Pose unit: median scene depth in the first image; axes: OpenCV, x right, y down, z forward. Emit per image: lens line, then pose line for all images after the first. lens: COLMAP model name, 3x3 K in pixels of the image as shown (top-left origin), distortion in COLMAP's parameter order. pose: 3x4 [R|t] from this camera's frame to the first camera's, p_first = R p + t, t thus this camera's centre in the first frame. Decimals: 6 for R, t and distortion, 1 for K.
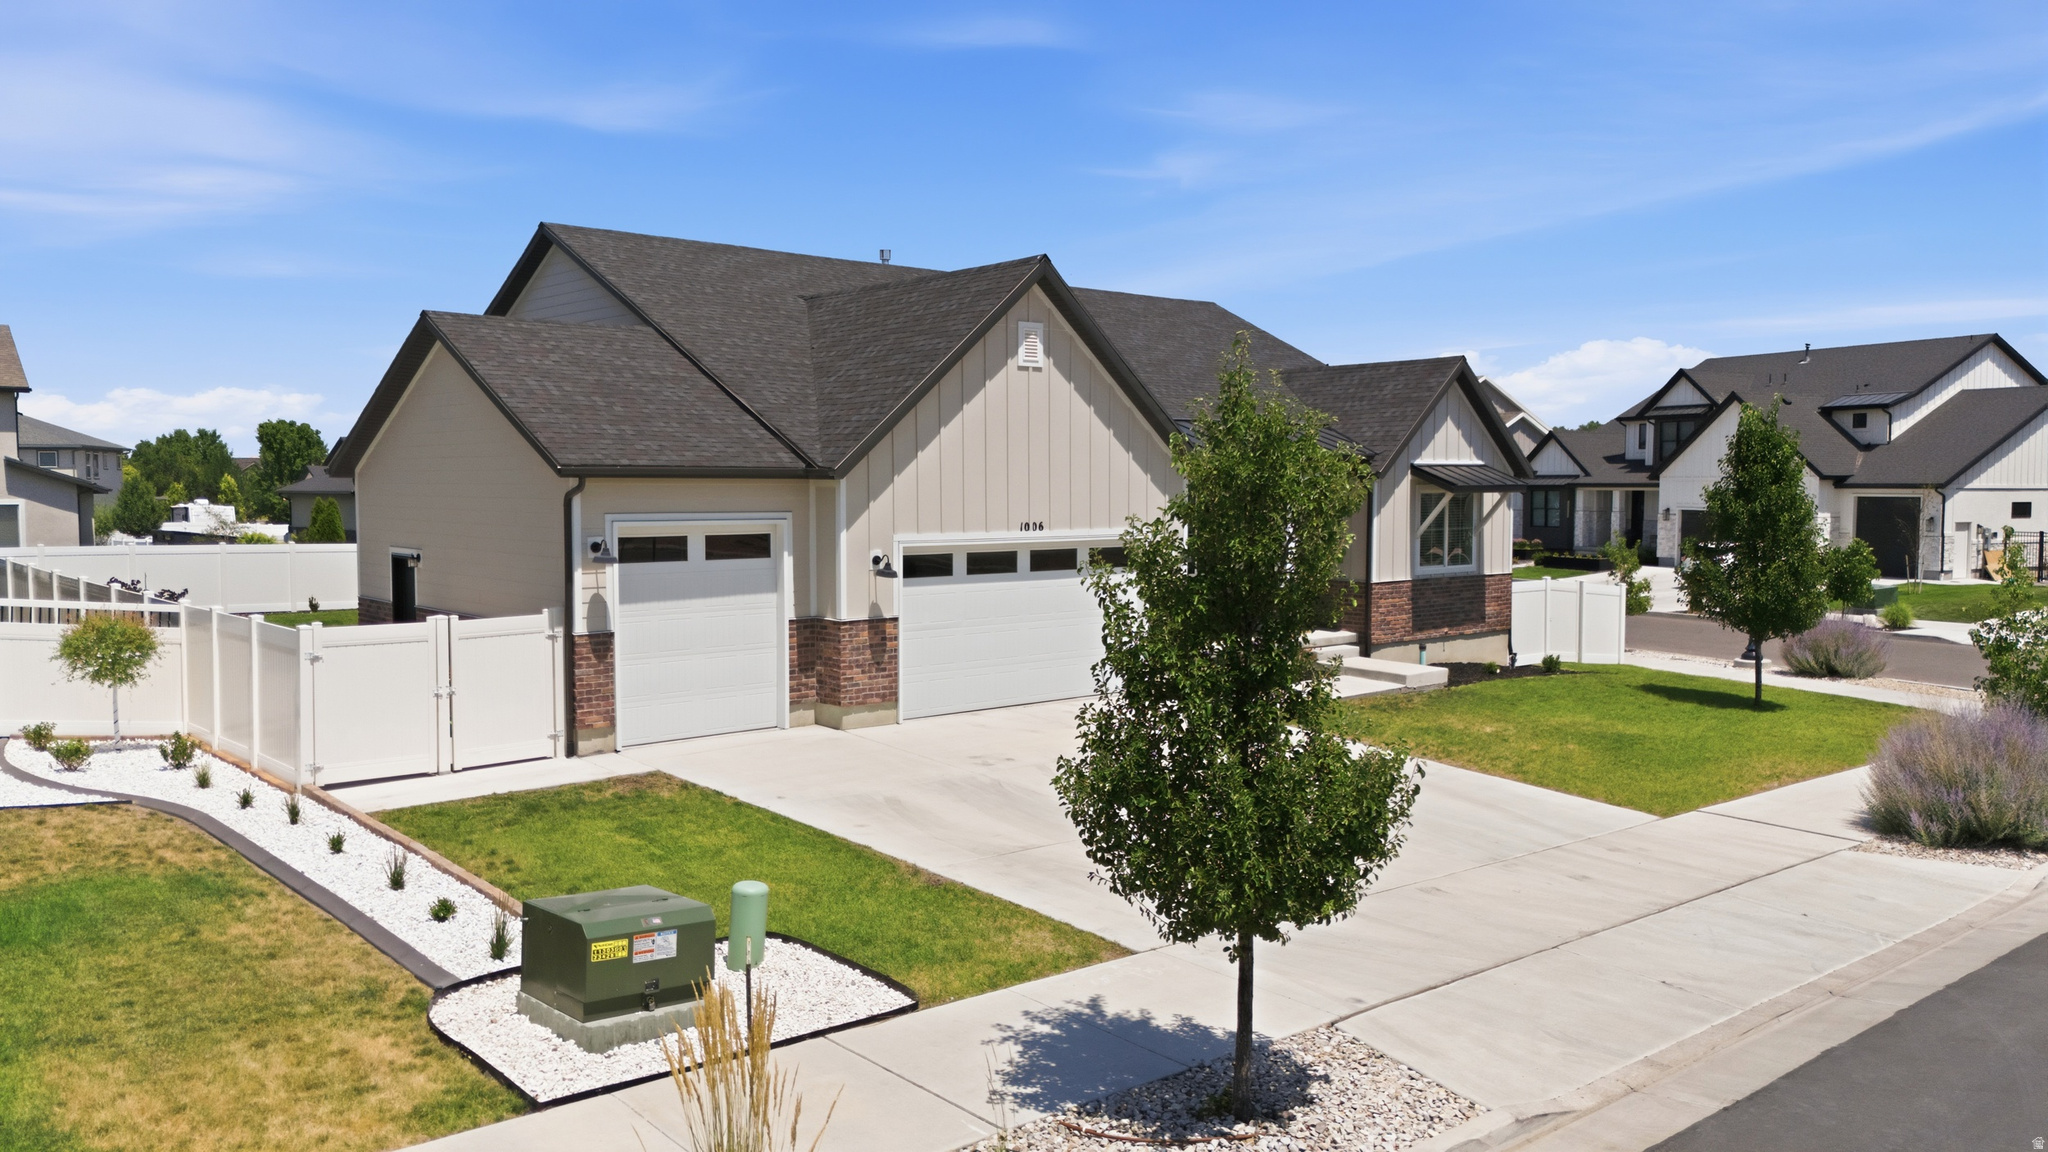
lens RADIAL K [[1524.9, 0, 1033.1], [0, 1524.9, 574.6], [0, 0, 1]] dist [0.040303, -0.007178]
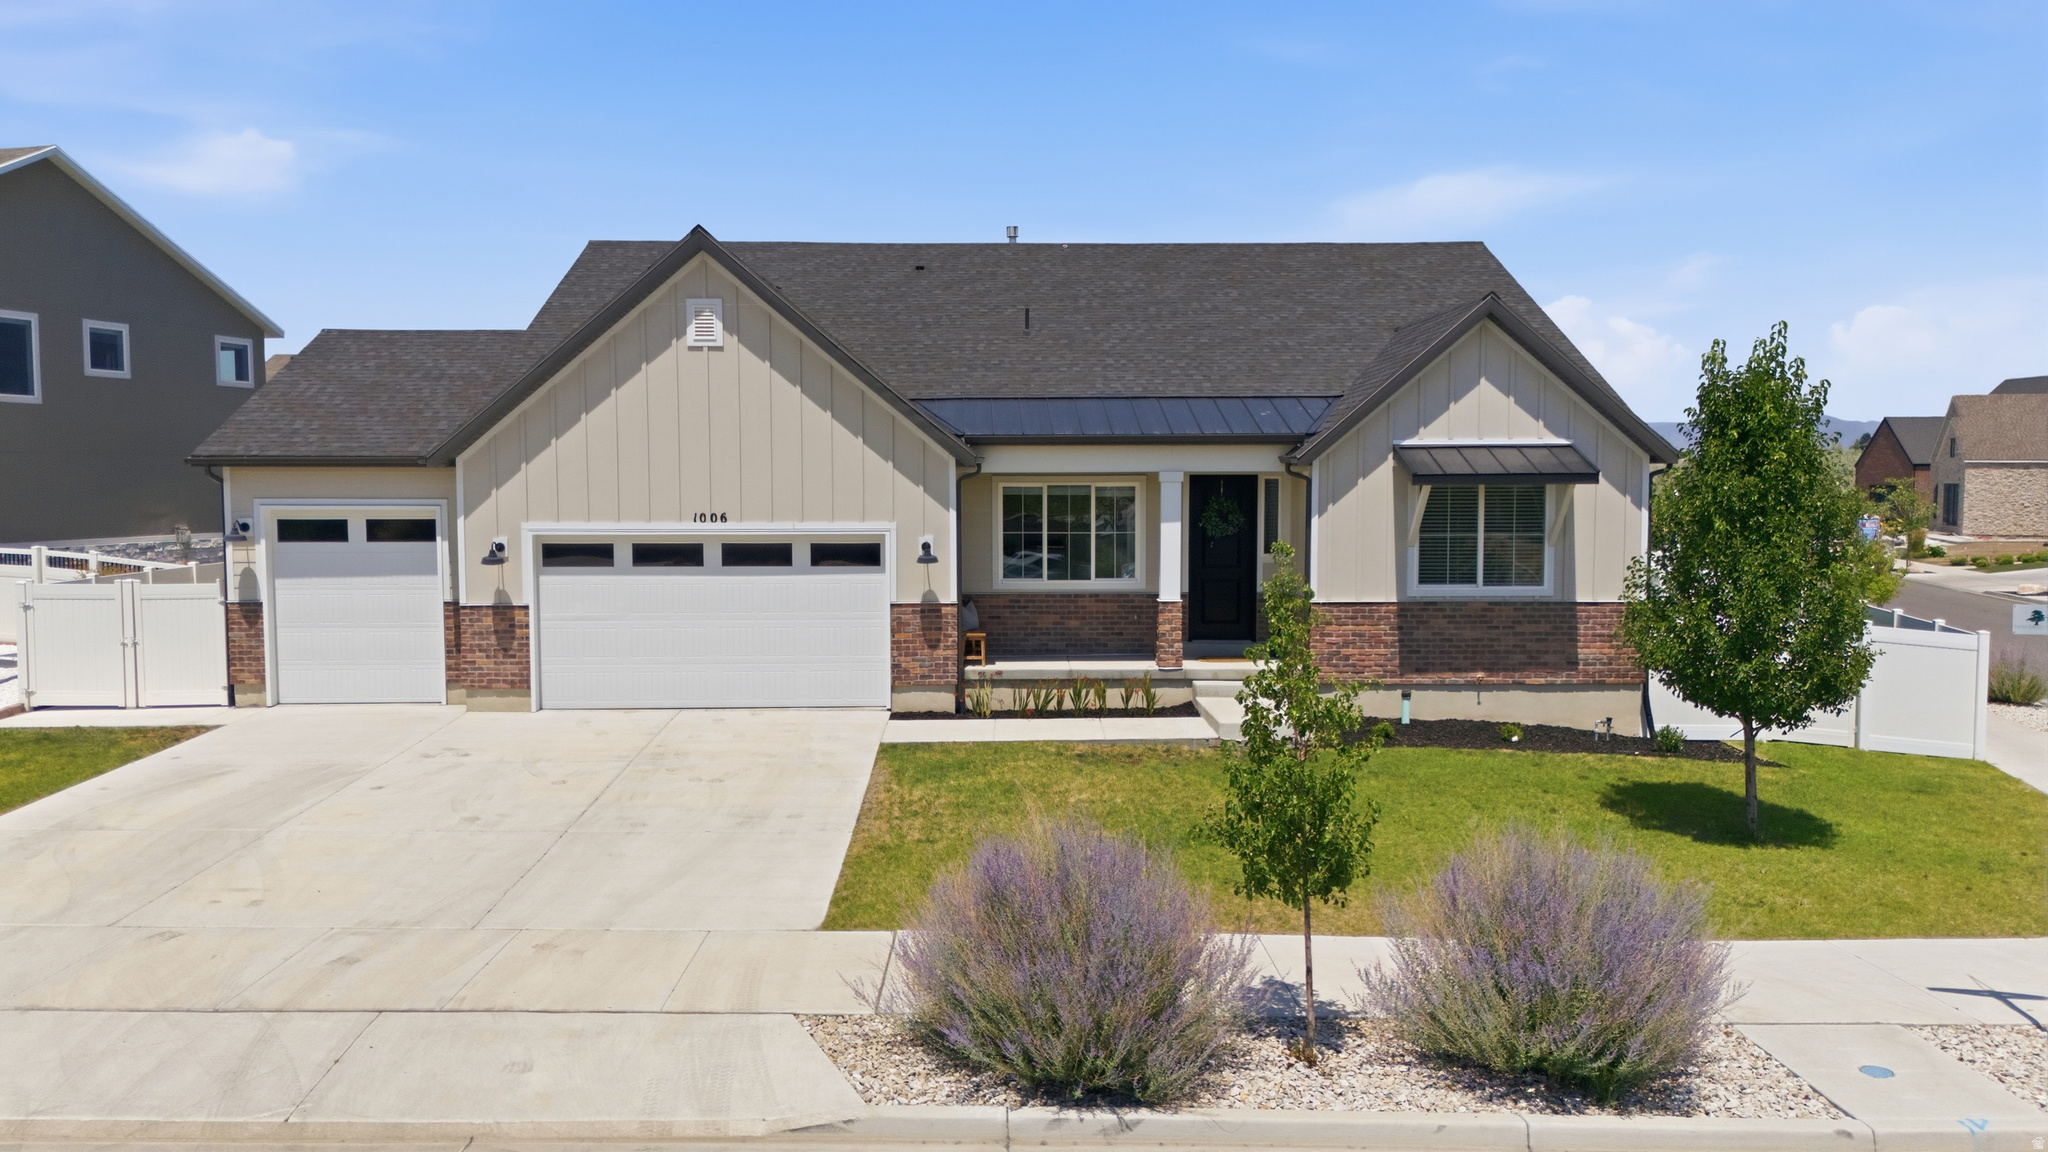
lens RADIAL K [[1524.9, 0, 1022.5], [0, 1524.9, 571.4], [0, 0, 1]] dist [0.040303, -0.007178]
pose [[0.762579, 0.037517, -0.645806, 0.772464], [-0.038040, 0.999190, 0.013128, -0.018720], [0.645775, 0.014555, 0.763389, 0.422579]]
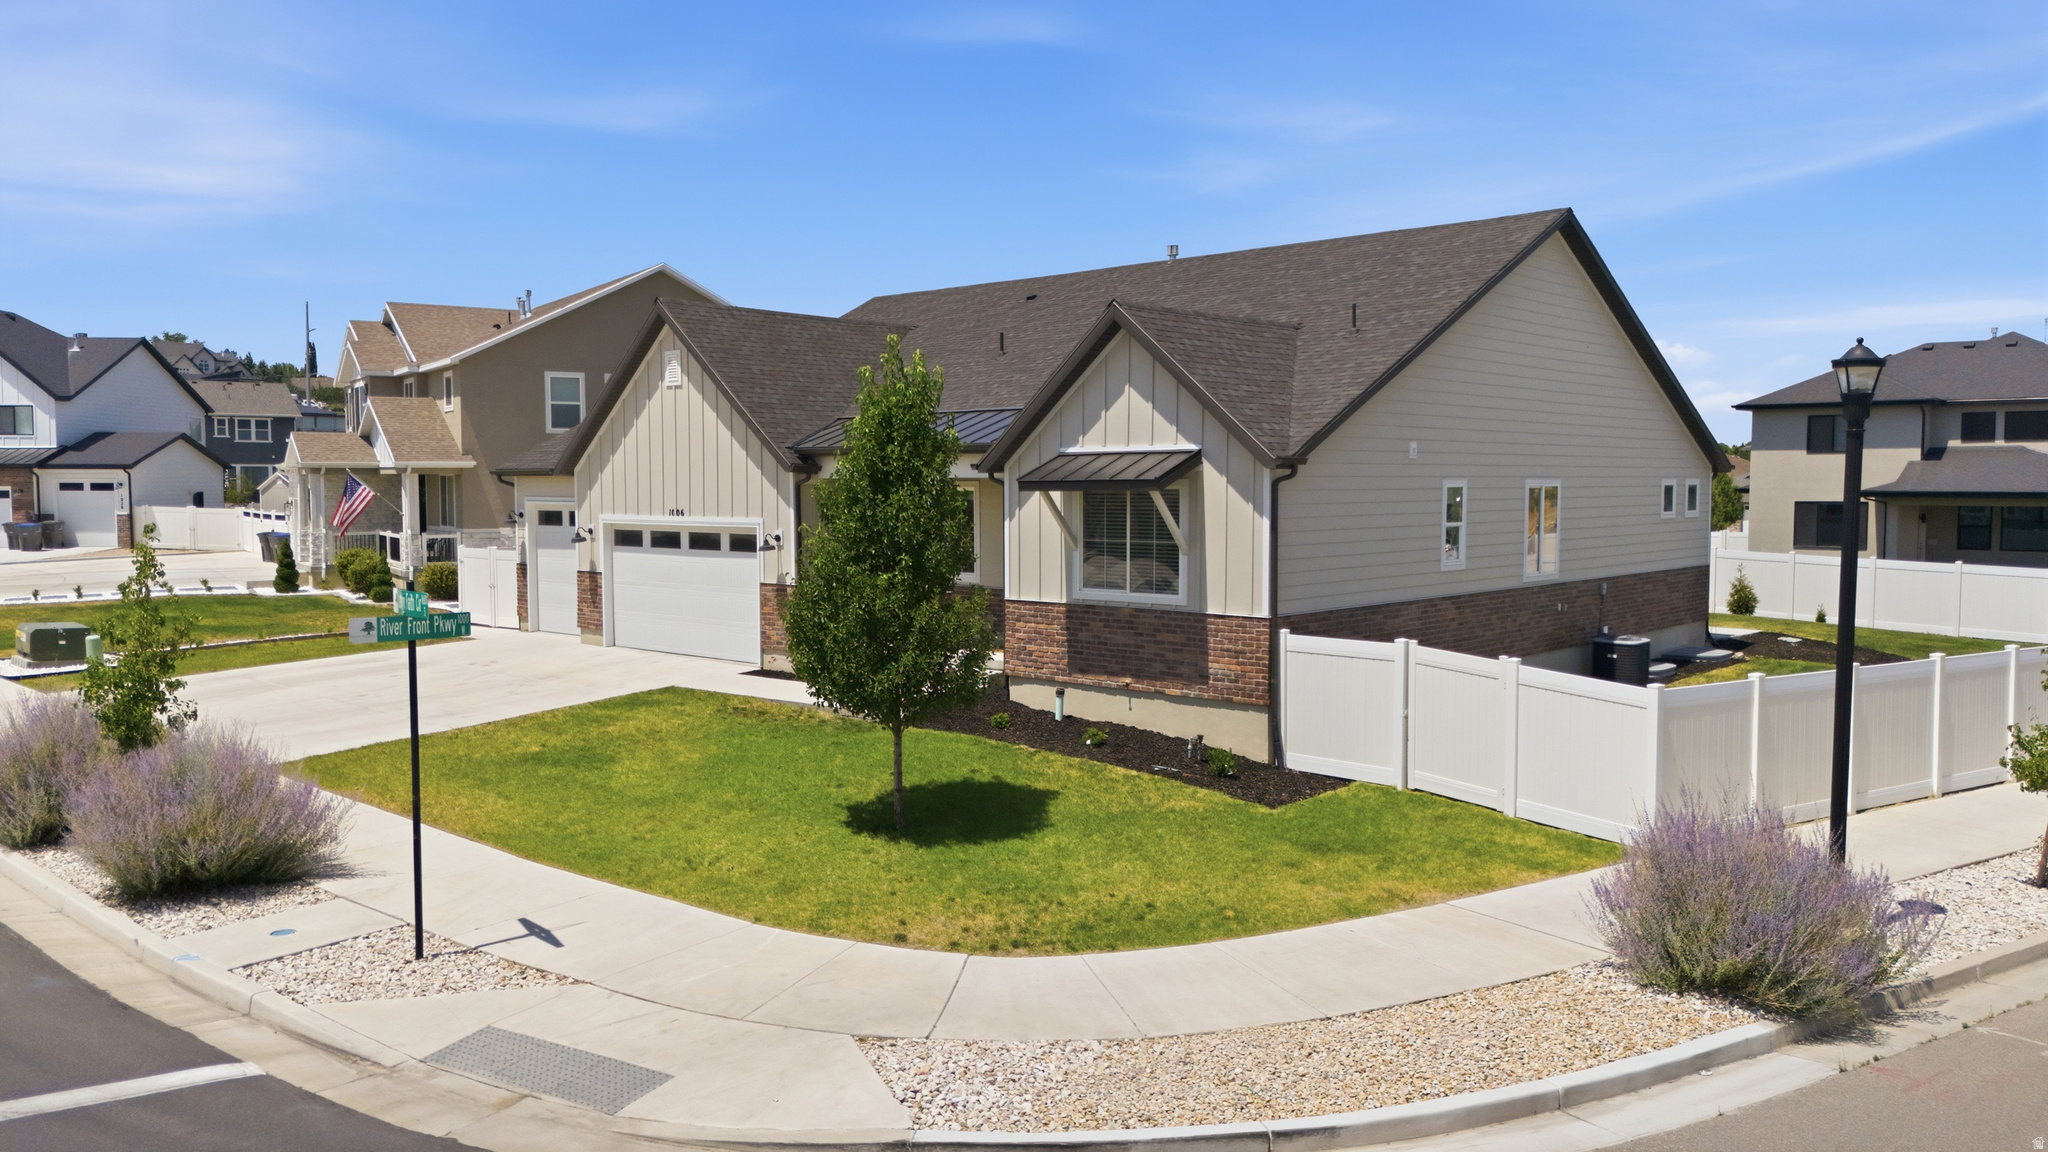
lens RADIAL K [[1524.9, 0, 1031.0], [0, 1524.9, 583.9], [0, 0, 1]] dist [0.040303, -0.007178]
pose [[0.116005, 0.067054, -0.990983, 1.324309], [-0.057882, 0.996479, 0.060650, -0.068402], [0.991561, 0.050324, 0.119478, 1.175879]]
